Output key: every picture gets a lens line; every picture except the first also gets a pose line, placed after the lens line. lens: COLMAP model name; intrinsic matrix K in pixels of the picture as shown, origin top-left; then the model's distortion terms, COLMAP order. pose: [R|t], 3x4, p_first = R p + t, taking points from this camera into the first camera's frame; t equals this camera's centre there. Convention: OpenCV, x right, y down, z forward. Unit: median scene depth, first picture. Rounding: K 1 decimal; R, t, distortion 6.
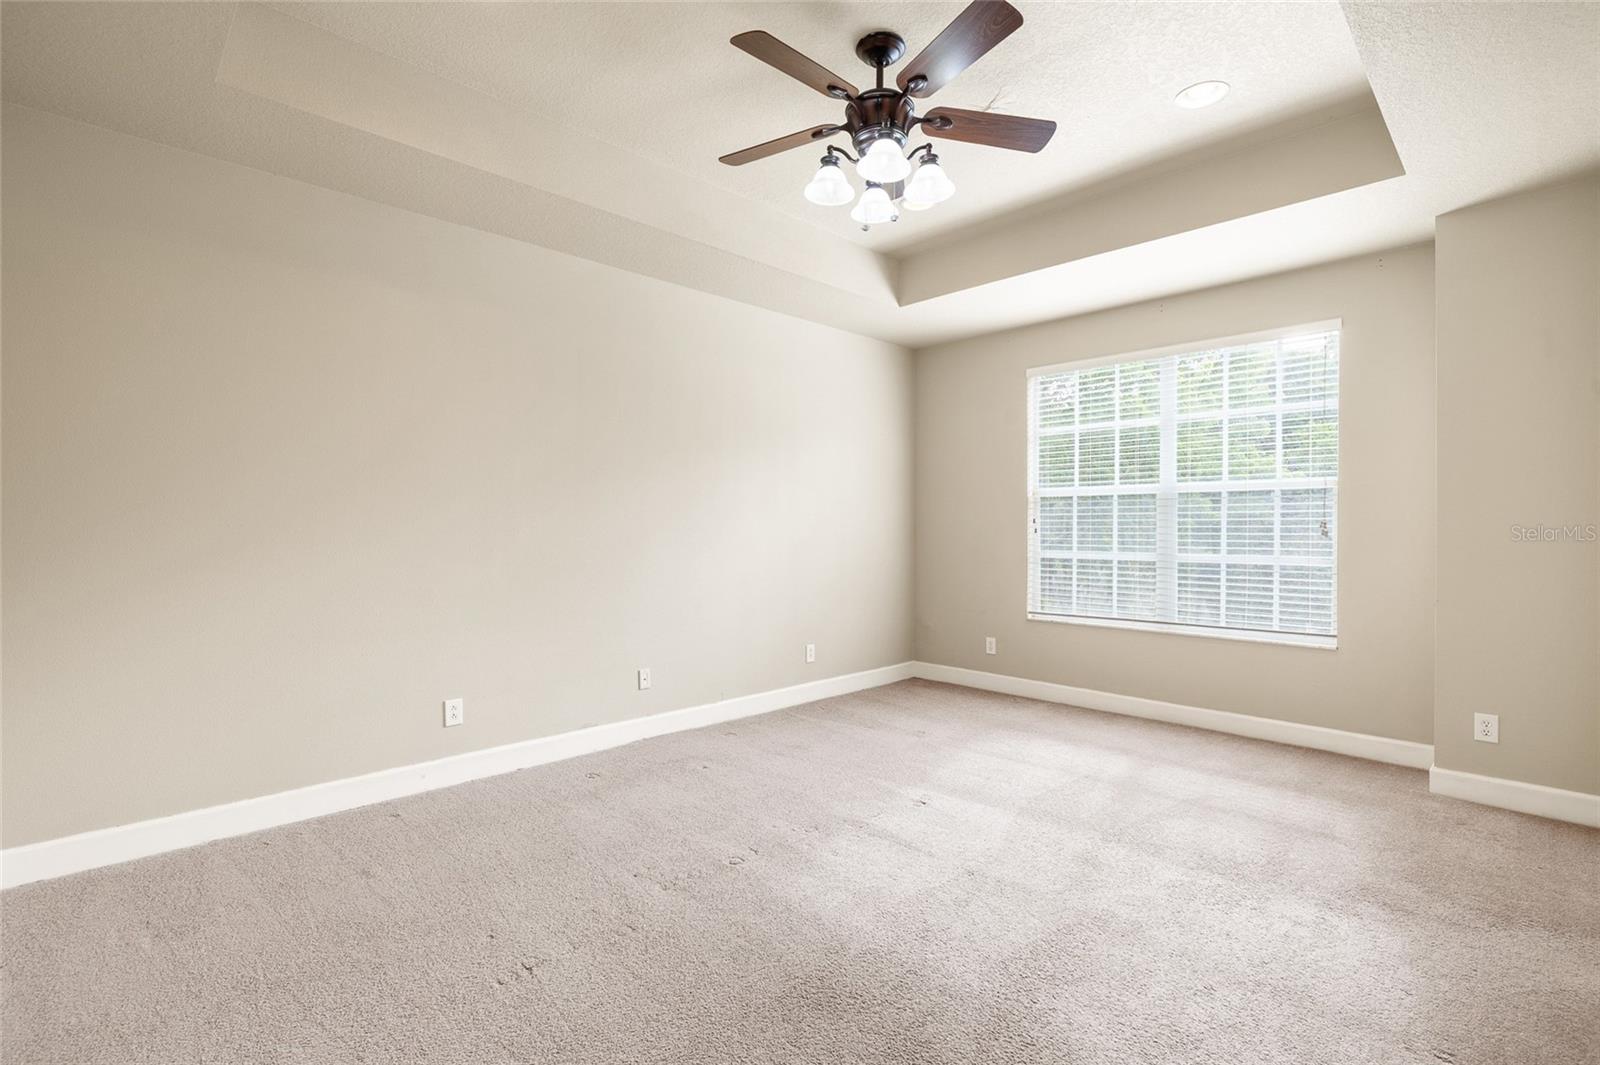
lens RADIAL K [[730.4, 0, 788.8], [0, 730.4, 537.5], [0, 0, 1]] dist [0.009163, 0.000441]
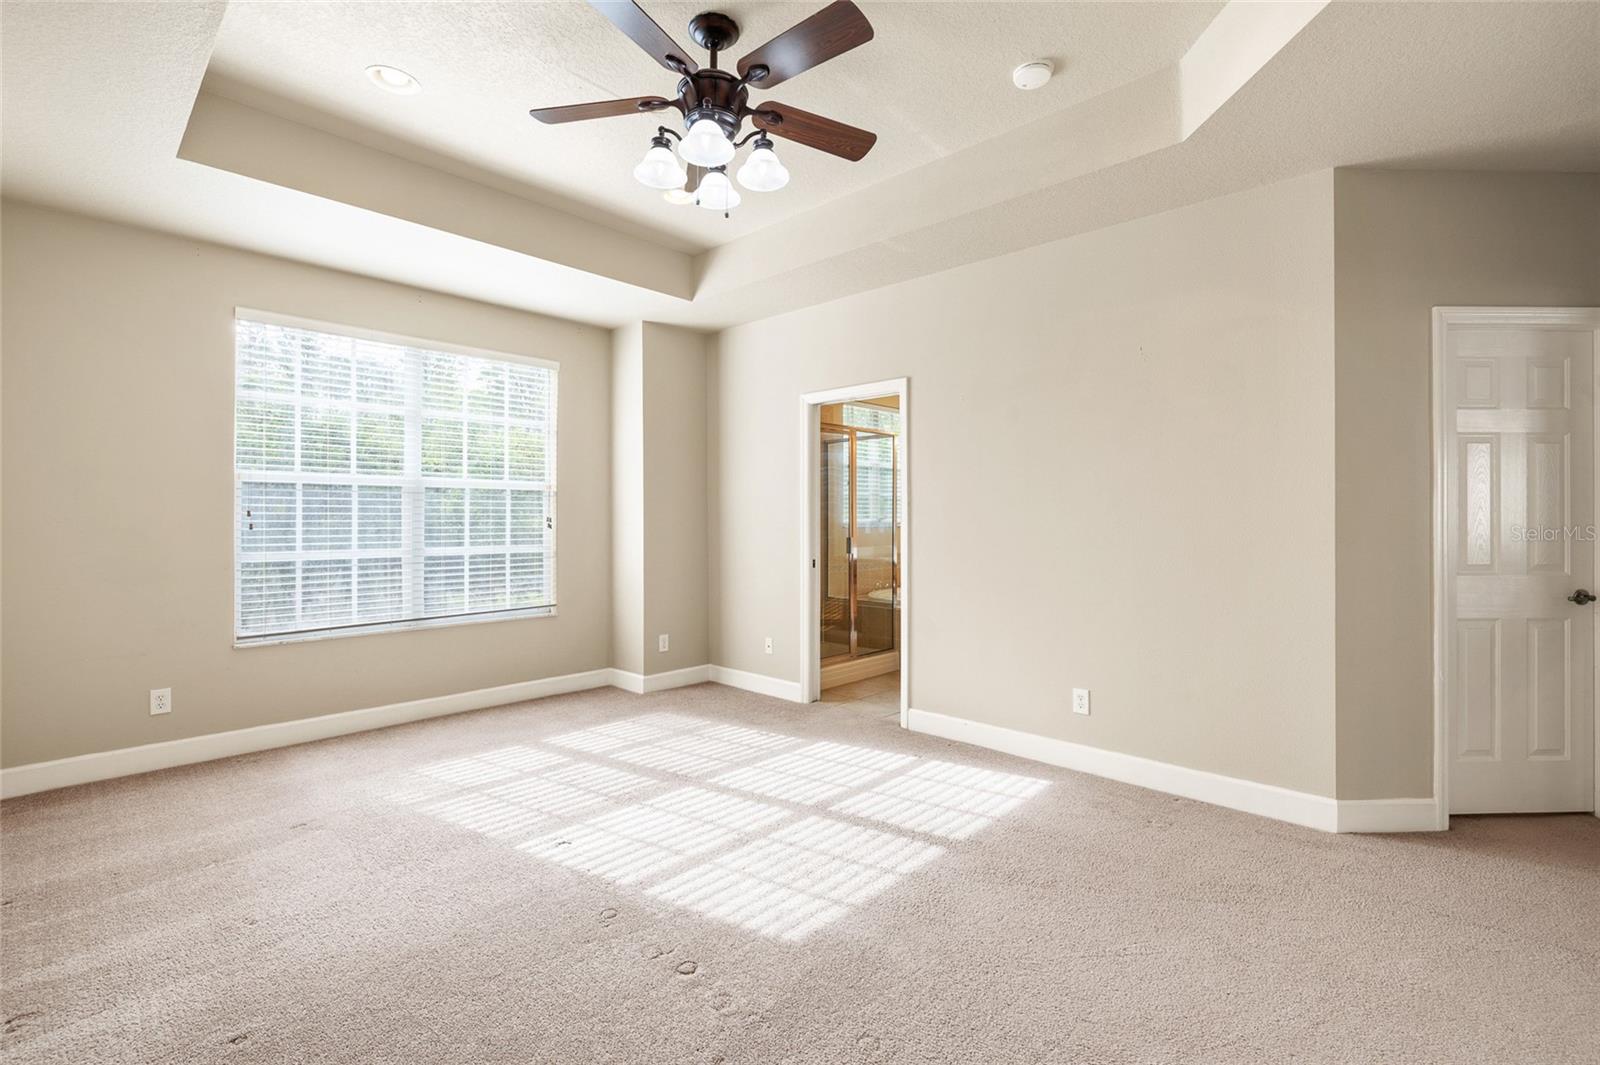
lens RADIAL K [[730.4, 0, 806.7], [0, 730.4, 530.6], [0, 0, 1]] dist [0.009163, 0.000441]
pose [[-0.063255, -0.013491, 0.997906, -0.471537], [0.016789, 0.999753, 0.014580, -0.007012], [-0.997856, 0.017676, -0.063013, 0.512921]]
